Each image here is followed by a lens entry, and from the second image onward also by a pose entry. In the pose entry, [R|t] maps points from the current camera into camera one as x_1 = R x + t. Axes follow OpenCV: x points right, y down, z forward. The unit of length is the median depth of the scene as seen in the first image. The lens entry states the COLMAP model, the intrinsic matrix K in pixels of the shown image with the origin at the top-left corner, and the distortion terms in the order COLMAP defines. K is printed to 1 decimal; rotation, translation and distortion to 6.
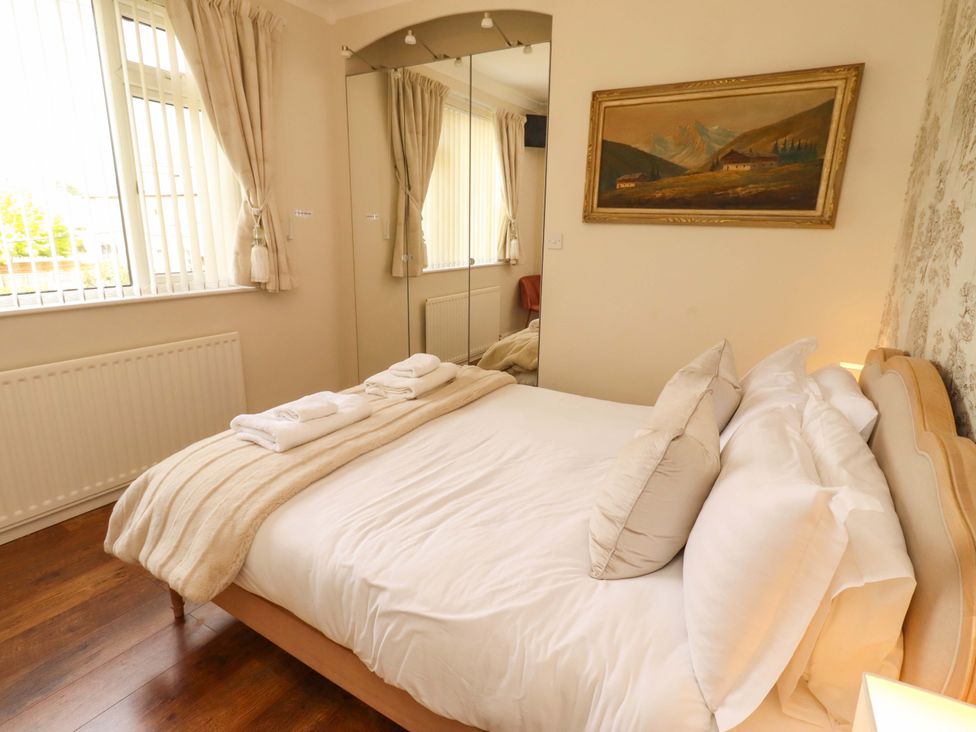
lens RADIAL K [[506.8, 0, 491.8], [0, 506.8, 345.0], [0, 0, 1]] dist [0.005406, -0.002312]
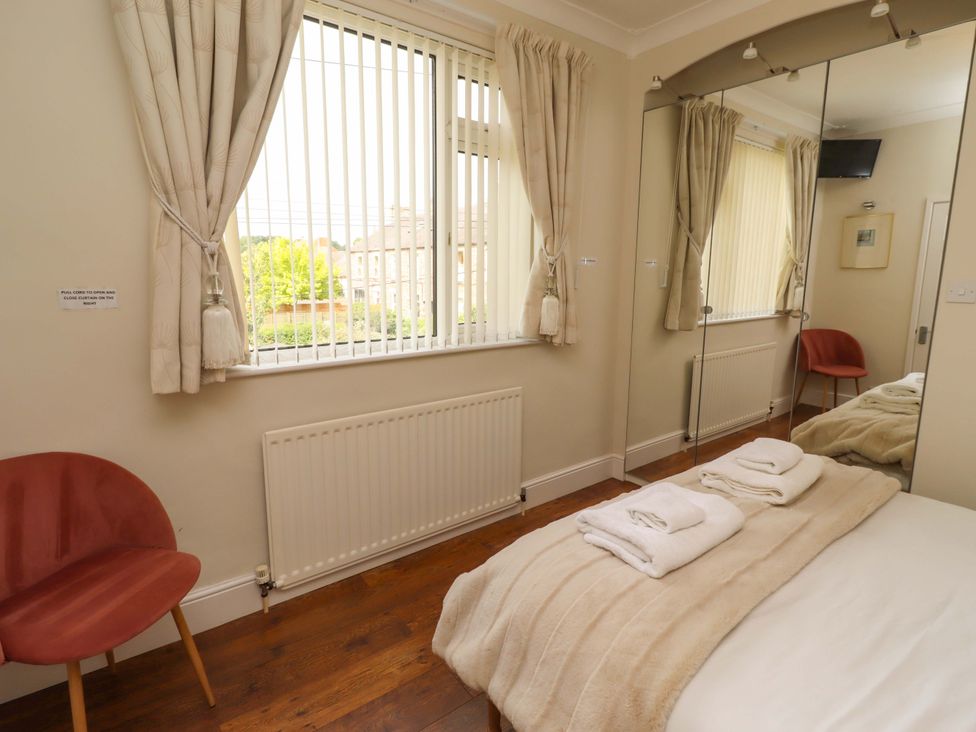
lens RADIAL K [[506.8, 0, 491.8], [0, 506.8, 345.0], [0, 0, 1]] dist [0.005406, -0.002312]
pose [[0.928424, 0.040377, -0.369322, -0.215568], [-0.072638, 0.994620, -0.073862, -0.030394], [0.364353, 0.095402, 0.926361, 0.111530]]
